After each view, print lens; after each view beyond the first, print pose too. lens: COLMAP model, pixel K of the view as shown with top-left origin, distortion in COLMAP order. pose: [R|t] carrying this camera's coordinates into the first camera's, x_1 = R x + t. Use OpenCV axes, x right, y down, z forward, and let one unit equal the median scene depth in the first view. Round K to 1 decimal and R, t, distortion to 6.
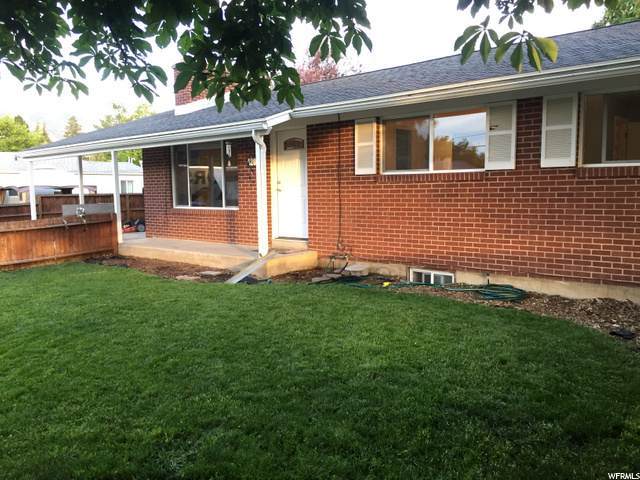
lens RADIAL K [[548.3, 0, 320.0], [0, 548.3, 240.0], [0, 0, 1]] dist [0.063793, -0.098465]
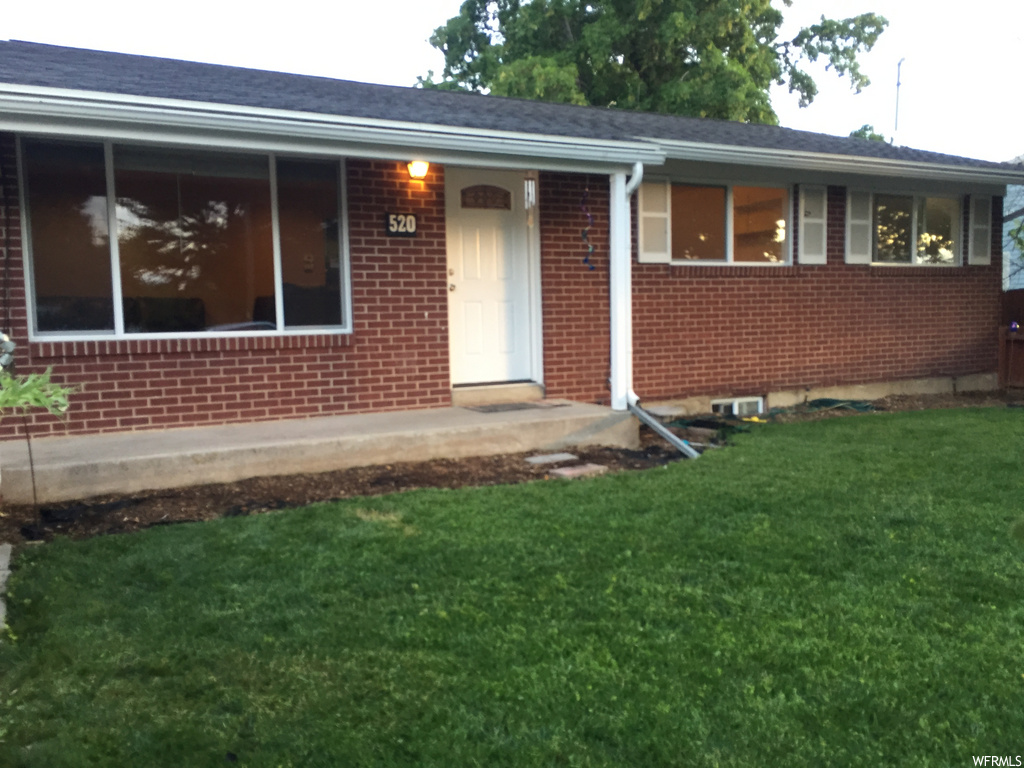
lens RADIAL K [[877.2, 0, 512.0], [0, 877.2, 384.0], [0, 0, 1]] dist [0.063793, -0.098465]
pose [[0.325116, -0.084394, 0.941901, -0.997053], [0.091717, 0.994128, 0.057416, -0.057802], [-0.941216, 0.067722, 0.330947, 0.890048]]
